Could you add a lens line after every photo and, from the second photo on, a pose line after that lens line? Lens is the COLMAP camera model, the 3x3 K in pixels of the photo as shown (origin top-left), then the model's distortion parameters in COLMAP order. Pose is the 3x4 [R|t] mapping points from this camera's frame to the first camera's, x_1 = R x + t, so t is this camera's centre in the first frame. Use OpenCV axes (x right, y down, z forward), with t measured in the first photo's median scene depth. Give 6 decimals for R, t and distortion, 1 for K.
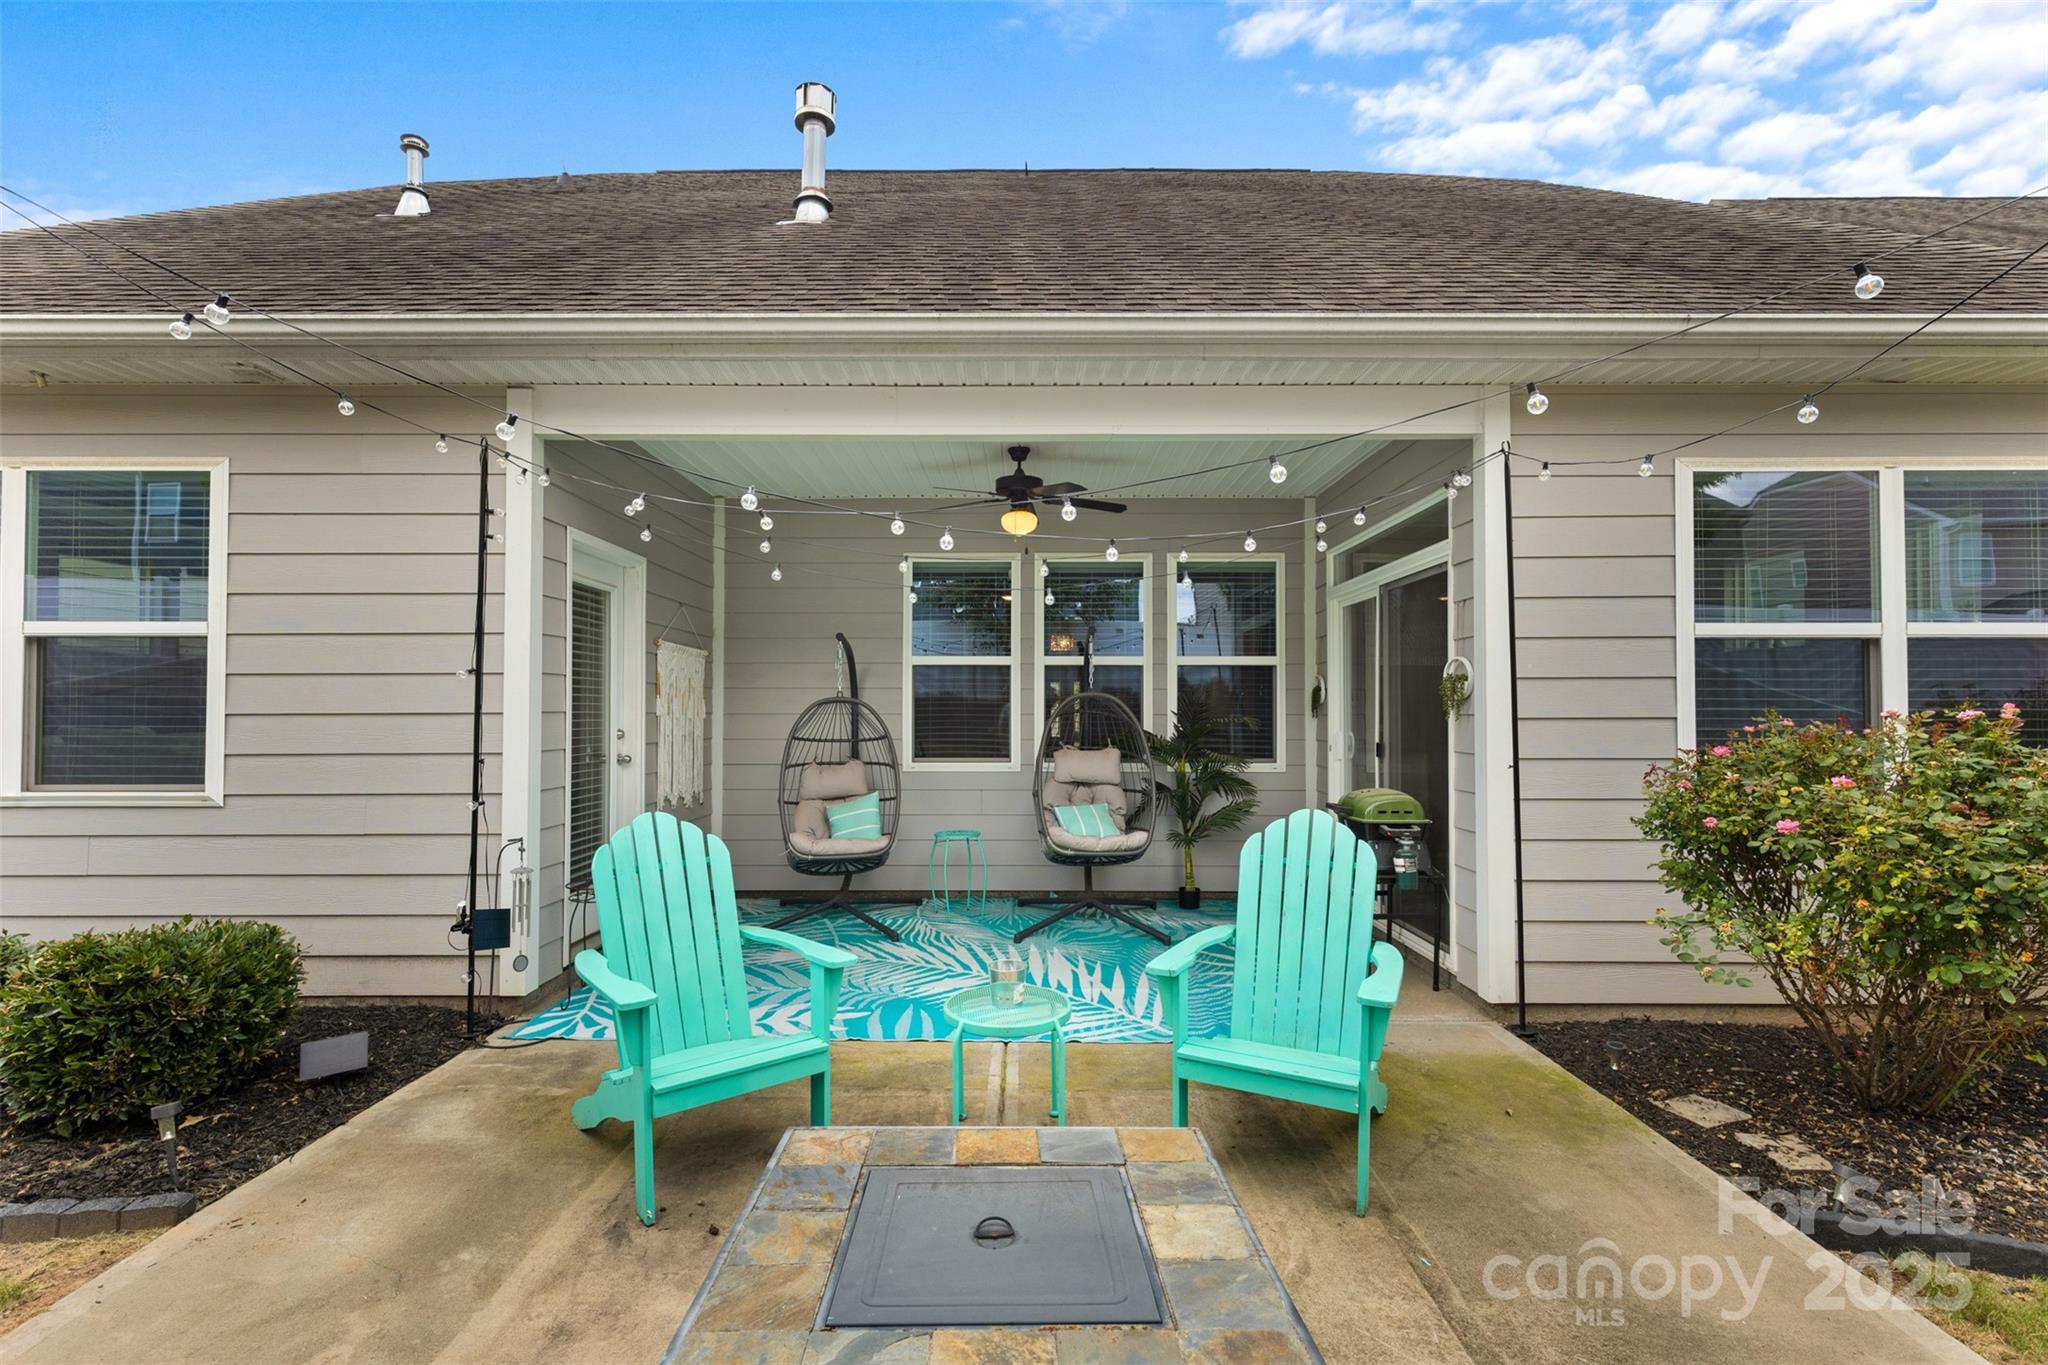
lens RADIAL K [[922.5, 0, 1020.3], [0, 922.5, 691.8], [0, 0, 1]] dist [0.010873, -0.002482]
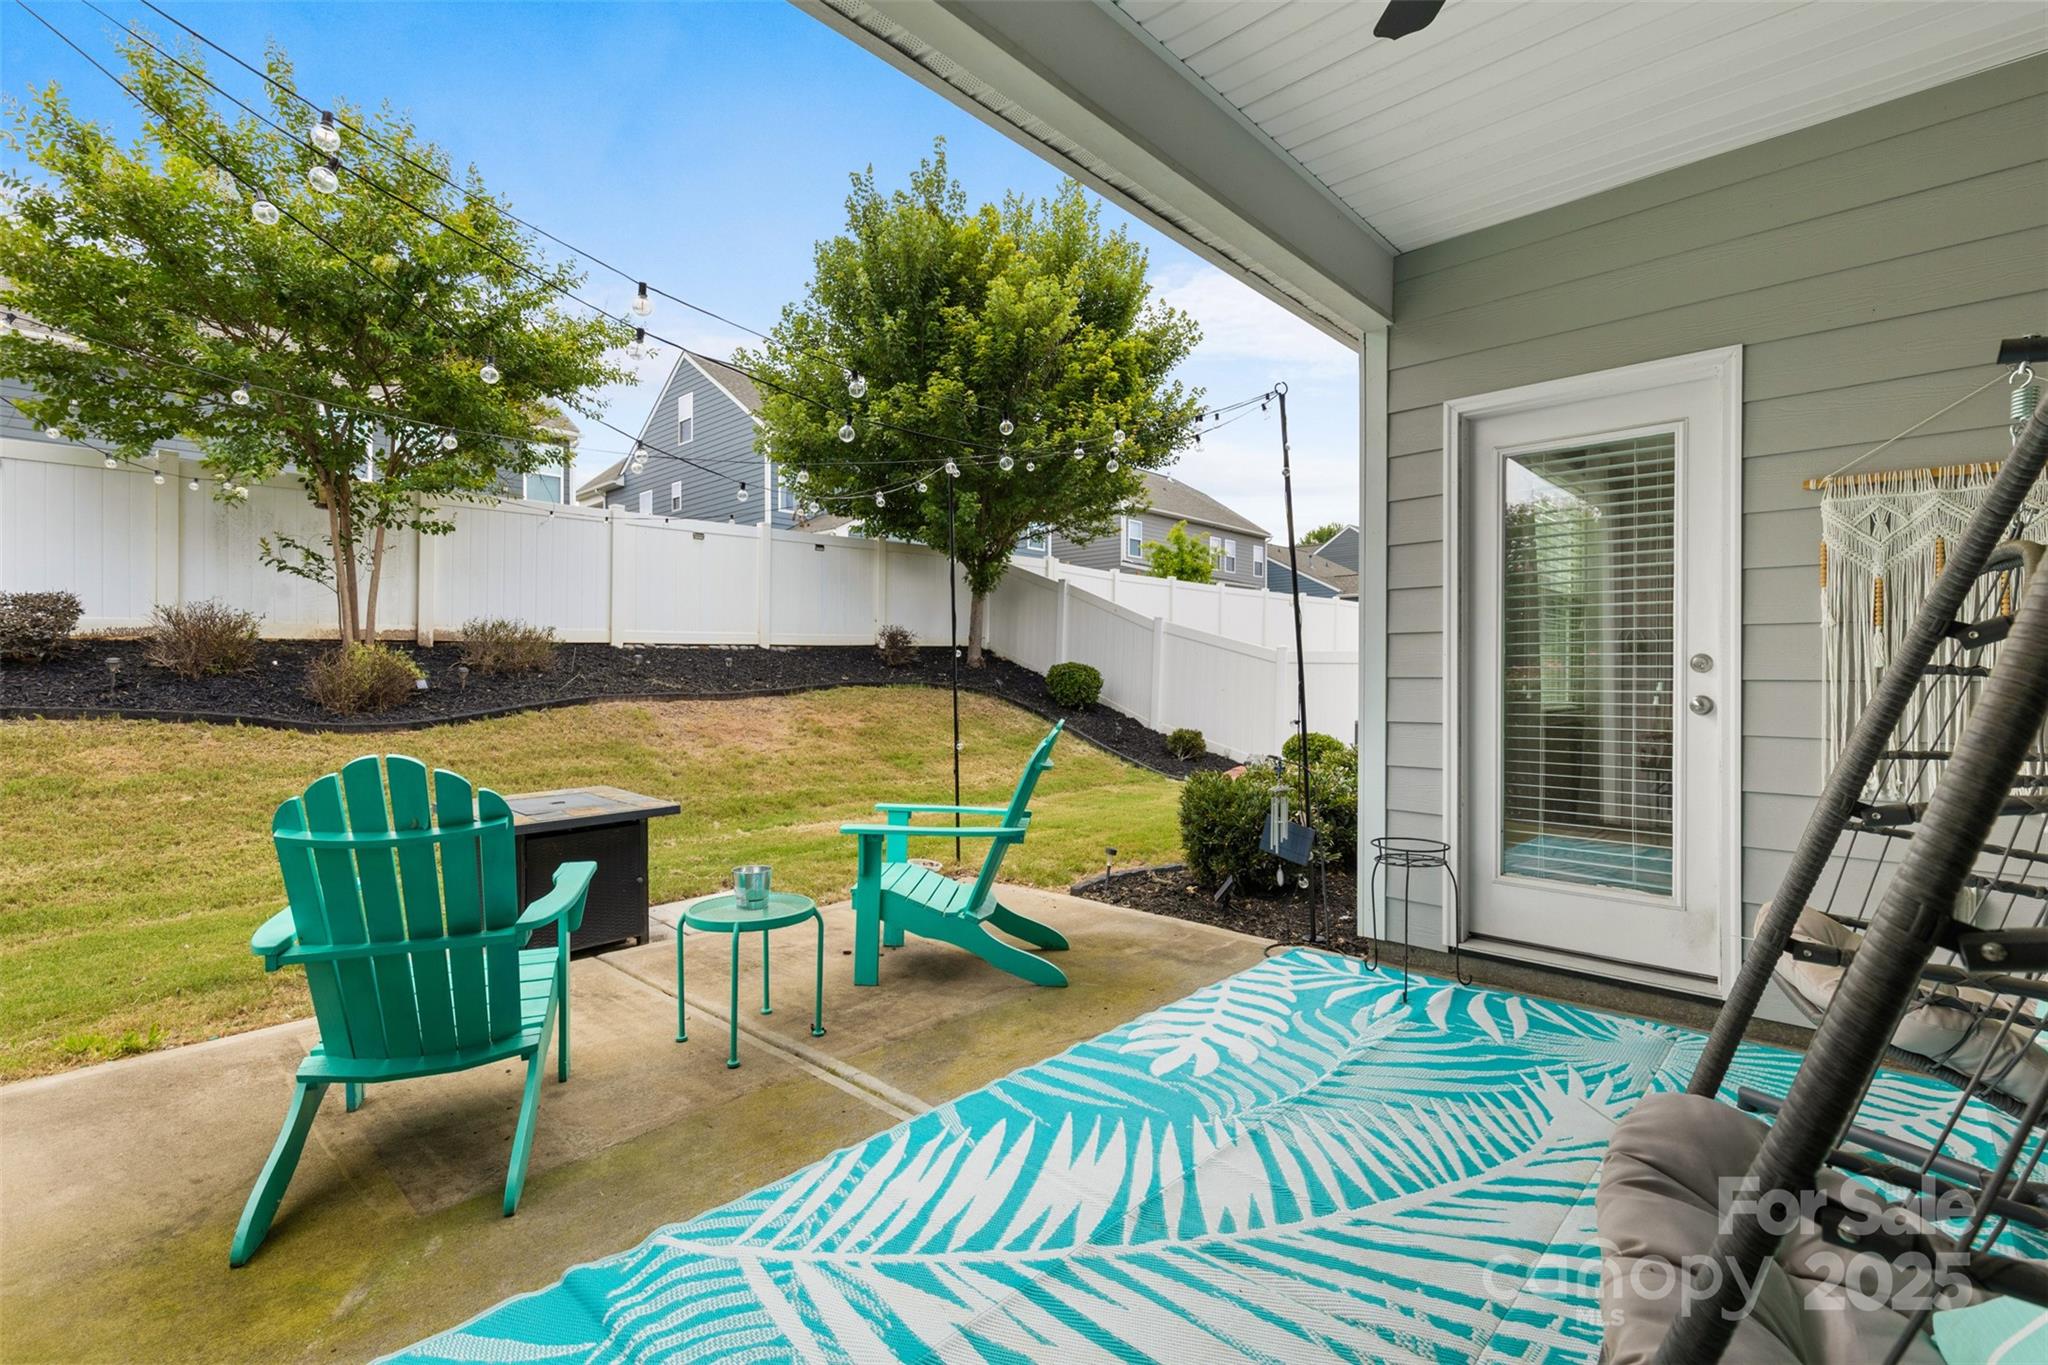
lens RADIAL K [[922.5, 0, 1010.6], [0, 922.5, 679.4], [0, 0, 1]] dist [0.010873, -0.002482]
pose [[-0.689563, 0.000540, -0.724225, 0.351000], [0.010771, 0.999897, -0.009510, 0.068147], [0.724146, -0.014358, -0.689498, 1.275878]]
